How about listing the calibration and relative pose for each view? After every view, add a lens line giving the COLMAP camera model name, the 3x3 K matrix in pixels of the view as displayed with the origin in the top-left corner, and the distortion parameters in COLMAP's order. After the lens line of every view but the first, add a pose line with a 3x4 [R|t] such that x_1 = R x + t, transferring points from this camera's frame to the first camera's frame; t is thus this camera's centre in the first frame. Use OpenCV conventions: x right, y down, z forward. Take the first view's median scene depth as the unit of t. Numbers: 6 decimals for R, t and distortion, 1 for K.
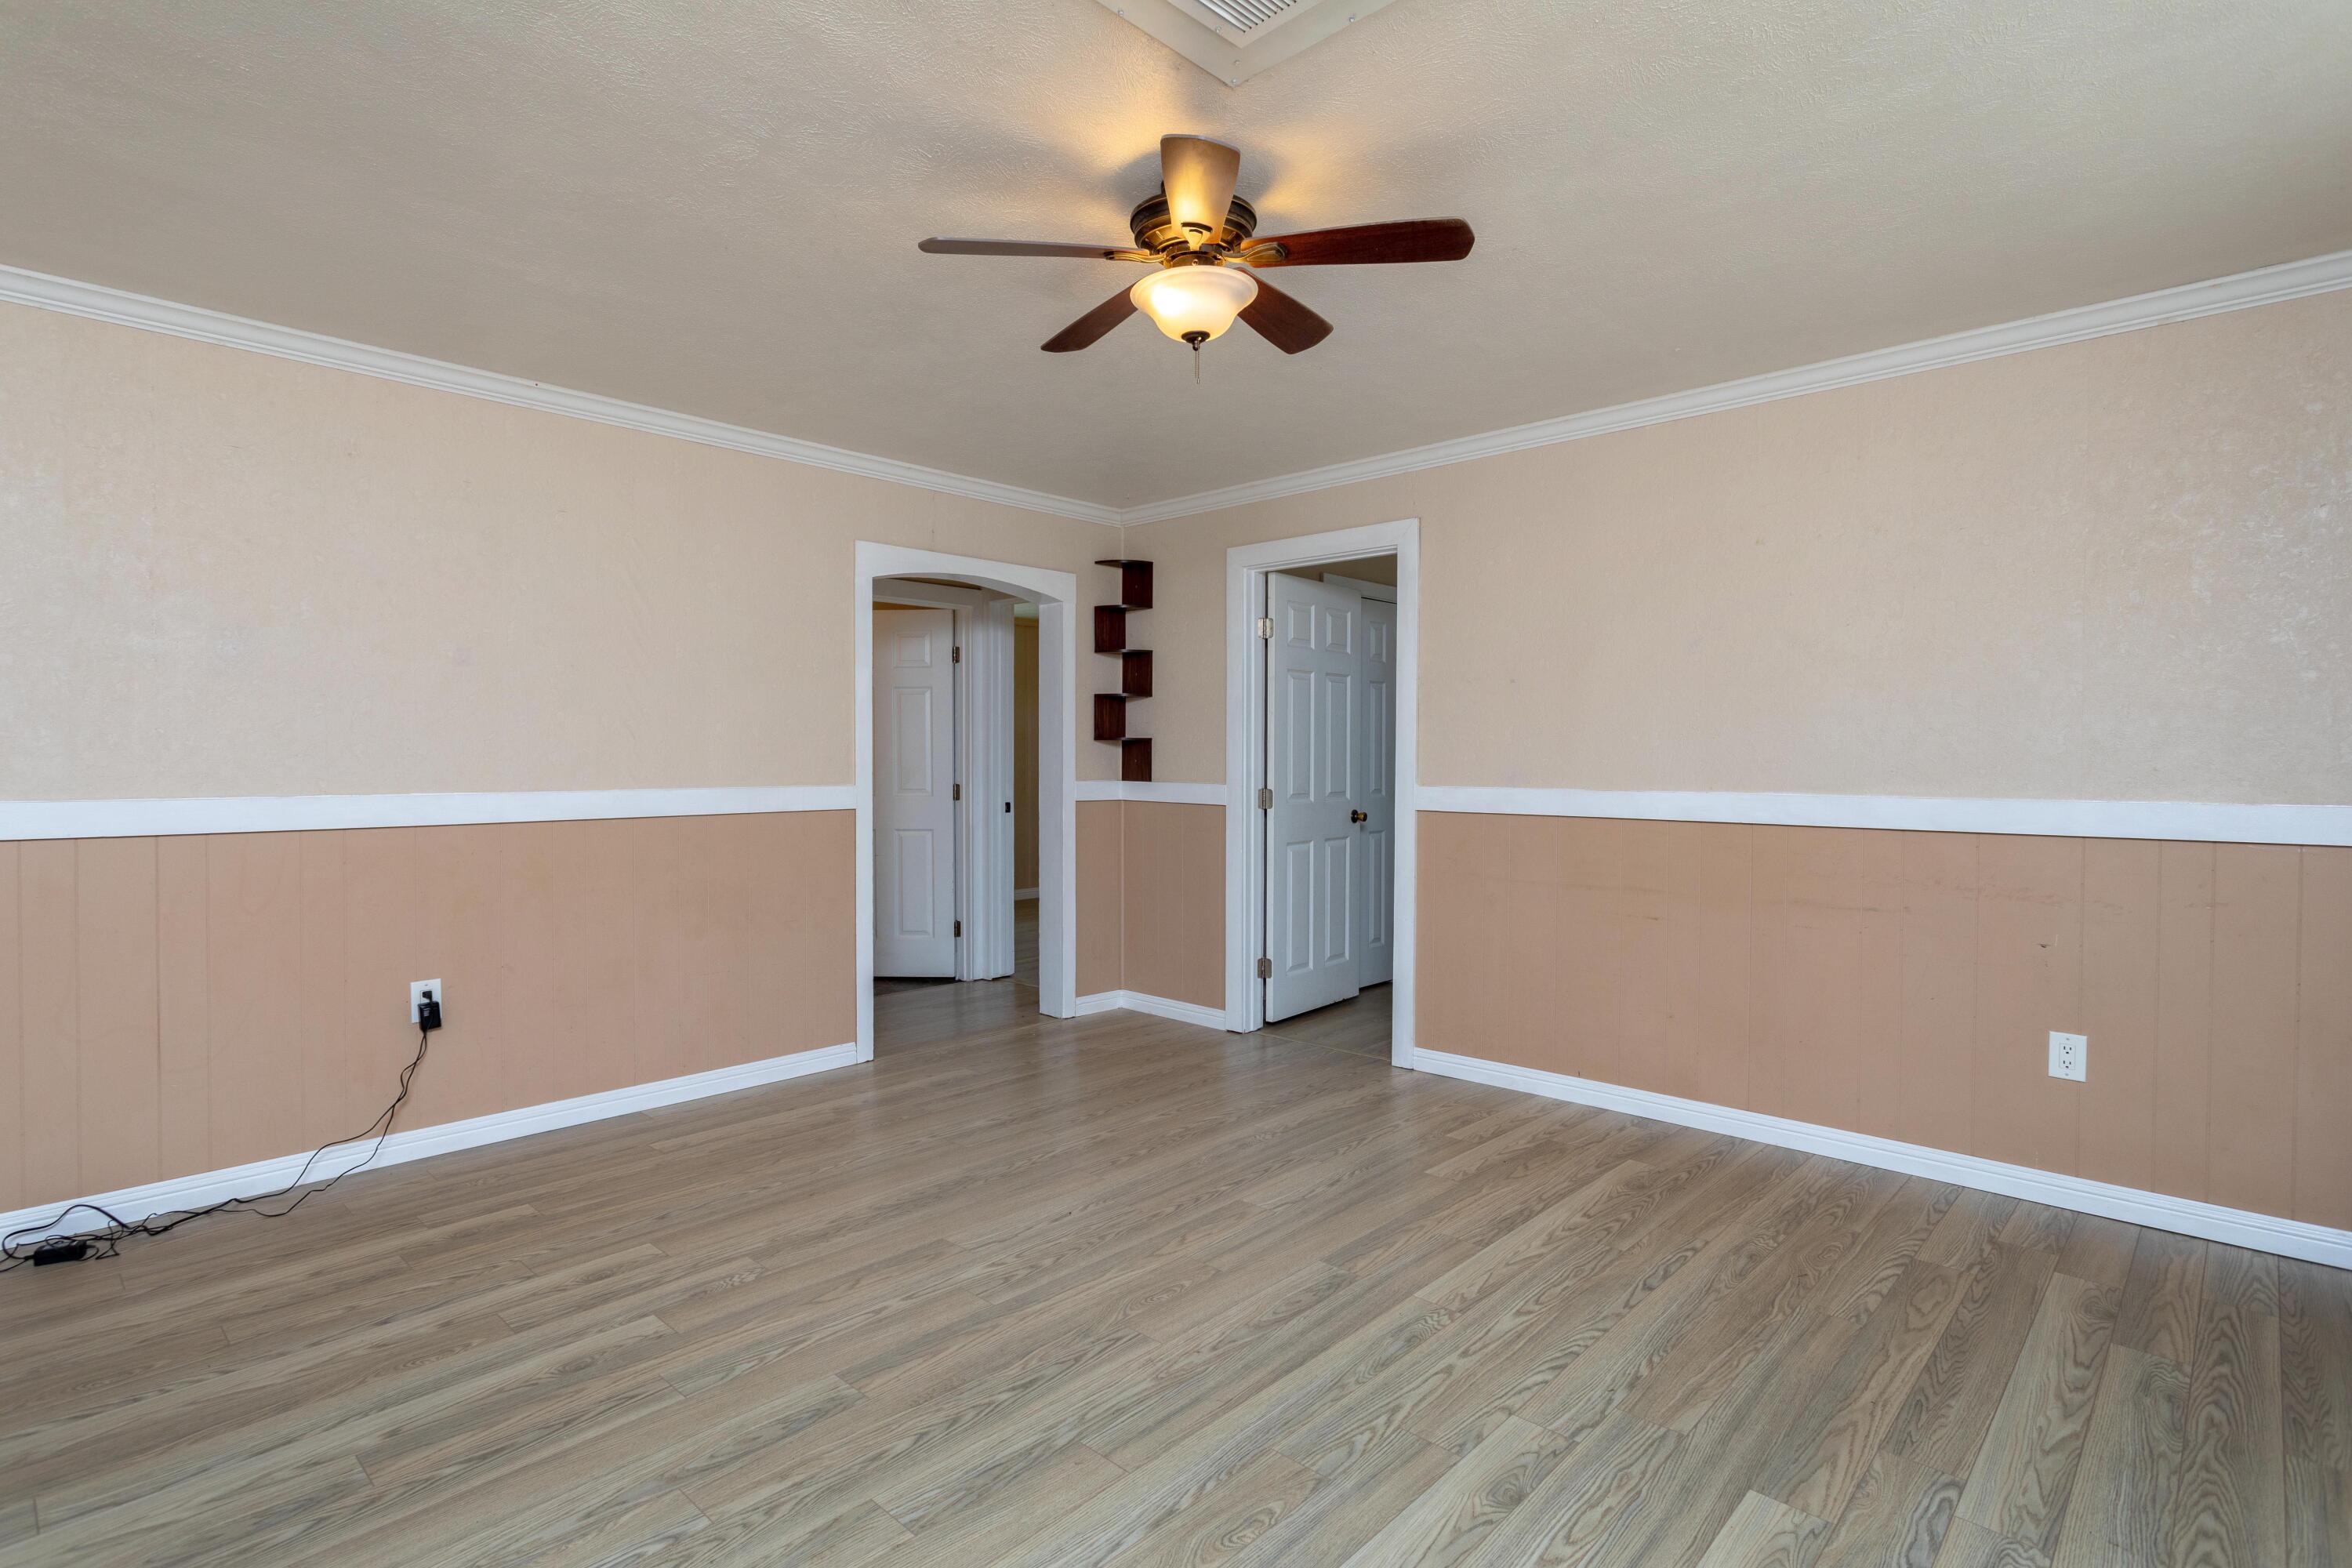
lens RADIAL K [[1122.2, 0, 1166.9], [0, 1122.2, 766.4], [0, 0, 1]] dist [0.000596, 0.000926]
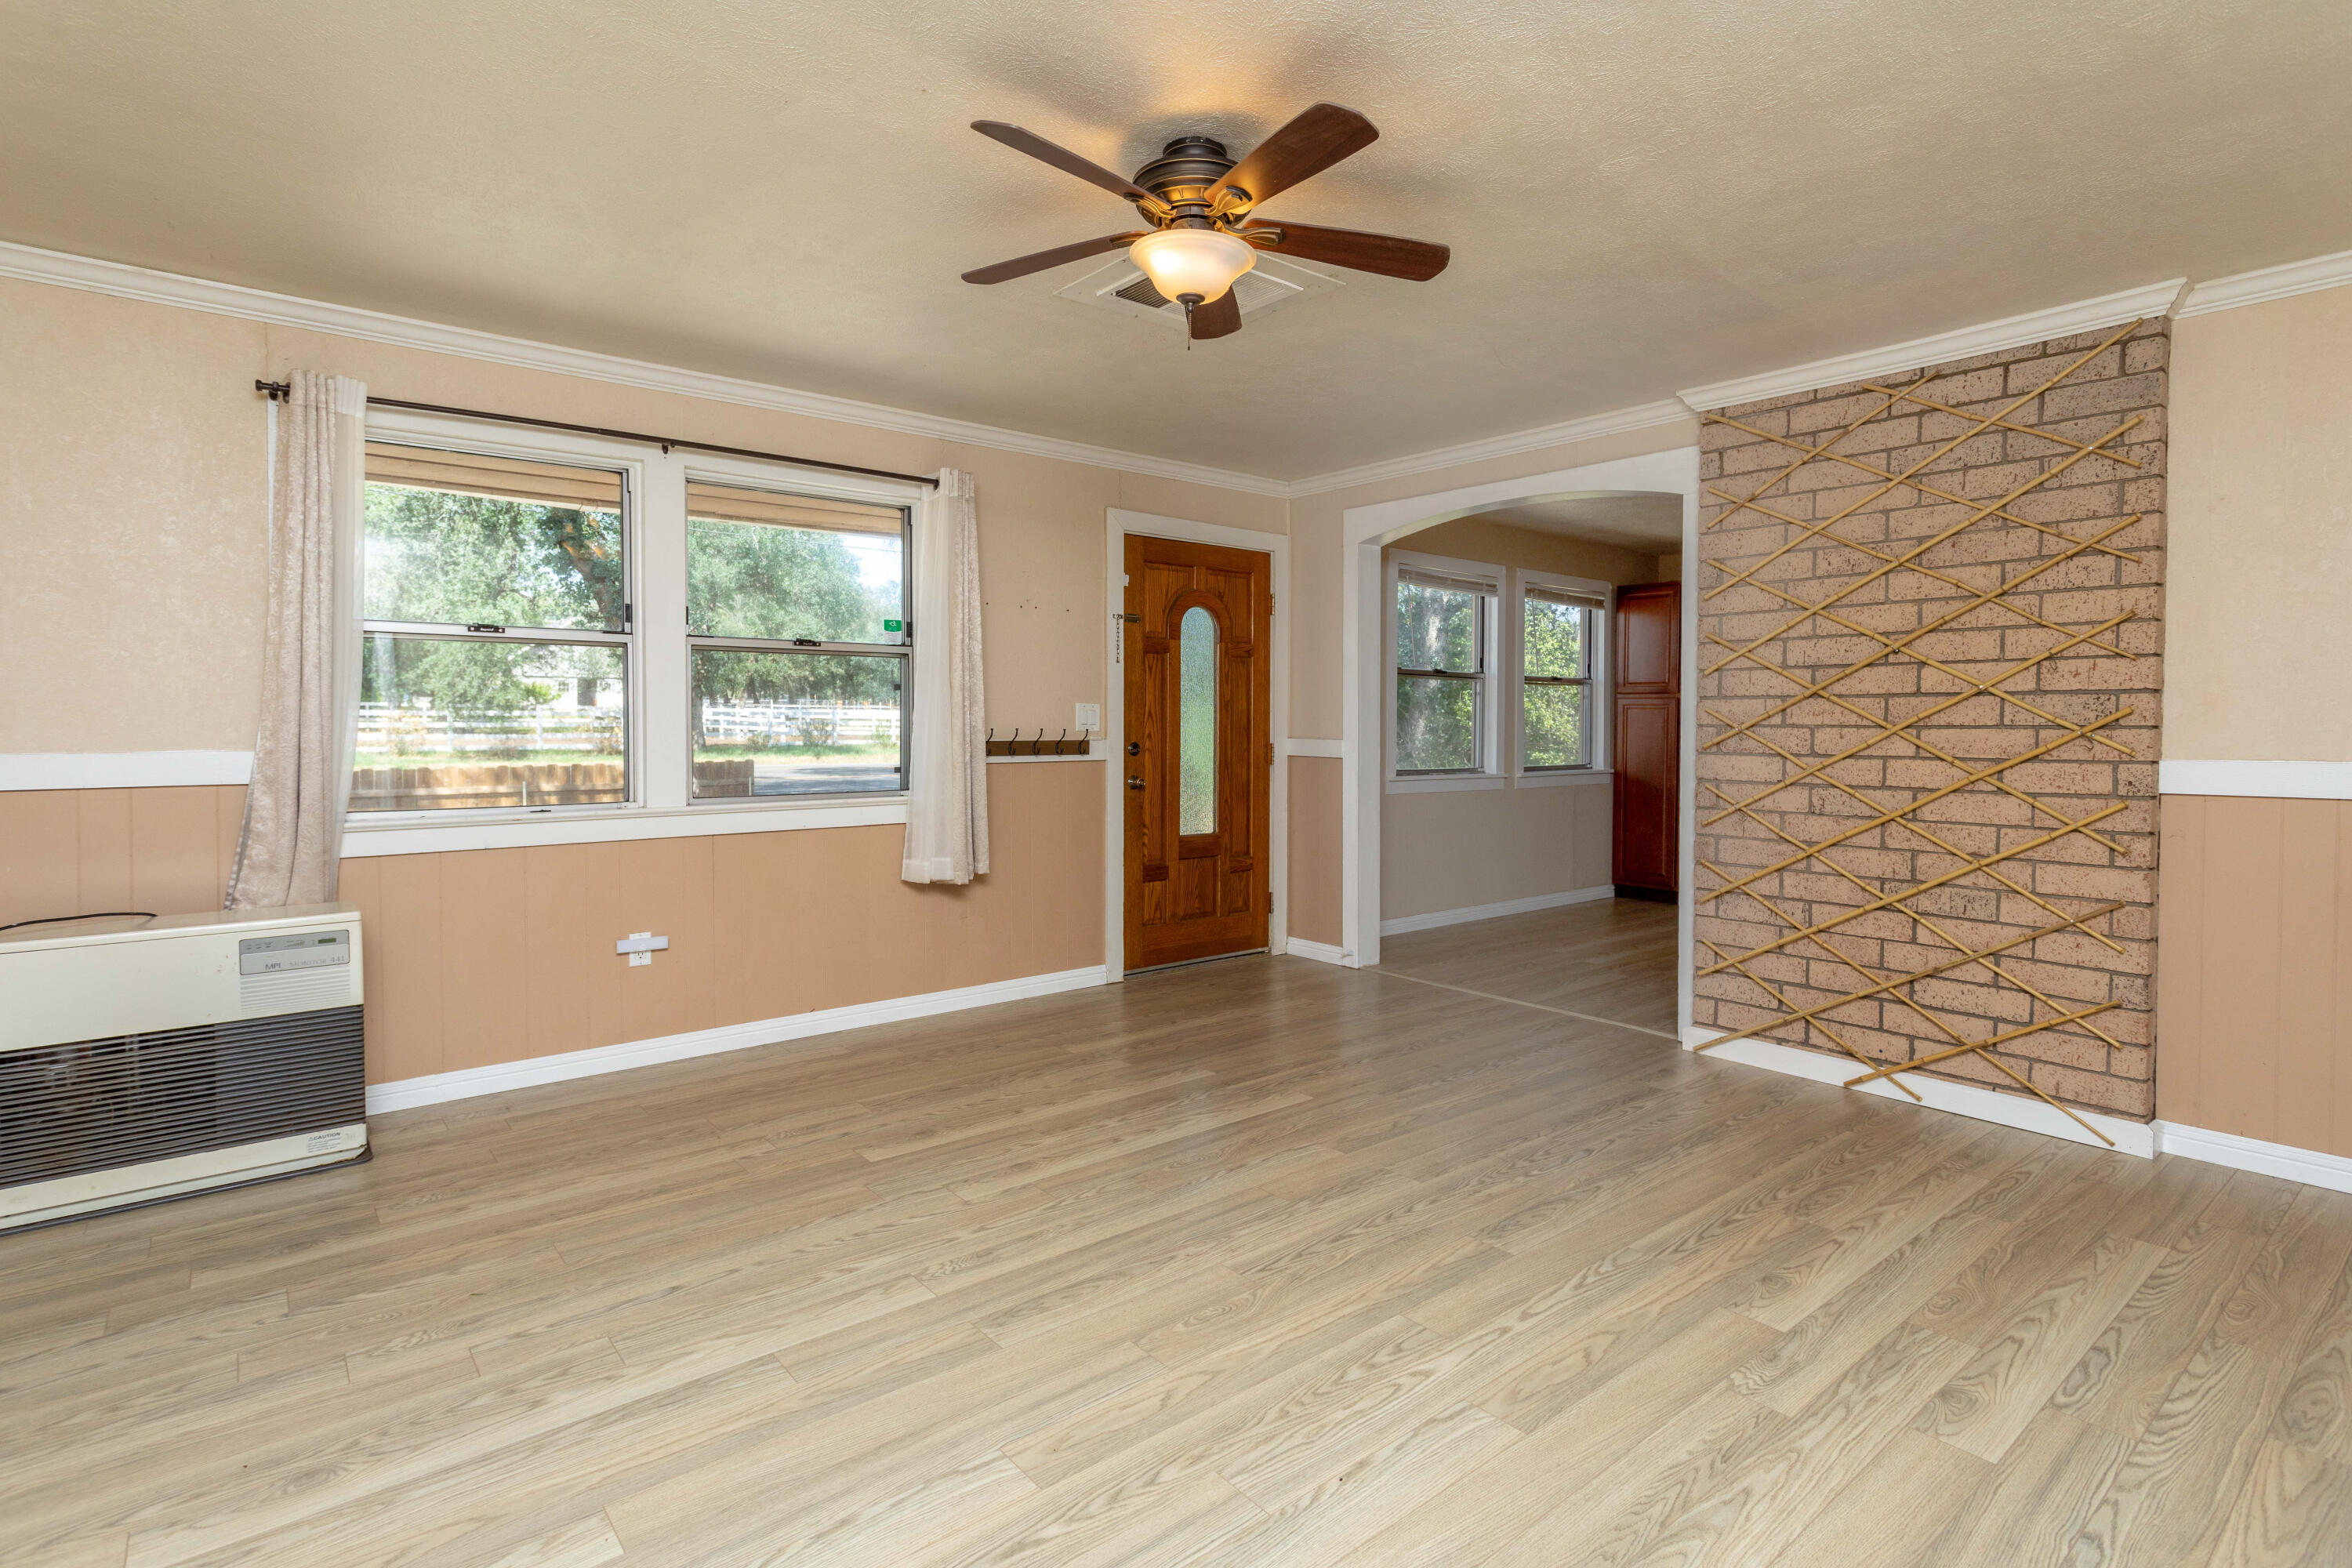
lens RADIAL K [[1122.2, 0, 1166.9], [0, 1122.2, 766.4], [0, 0, 1]] dist [0.000596, 0.000926]
pose [[-0.990695, -0.008442, 0.135839, -0.088449], [-0.002377, 0.998996, 0.044746, 0.001083], [-0.136081, 0.044006, -0.989720, 1.916504]]
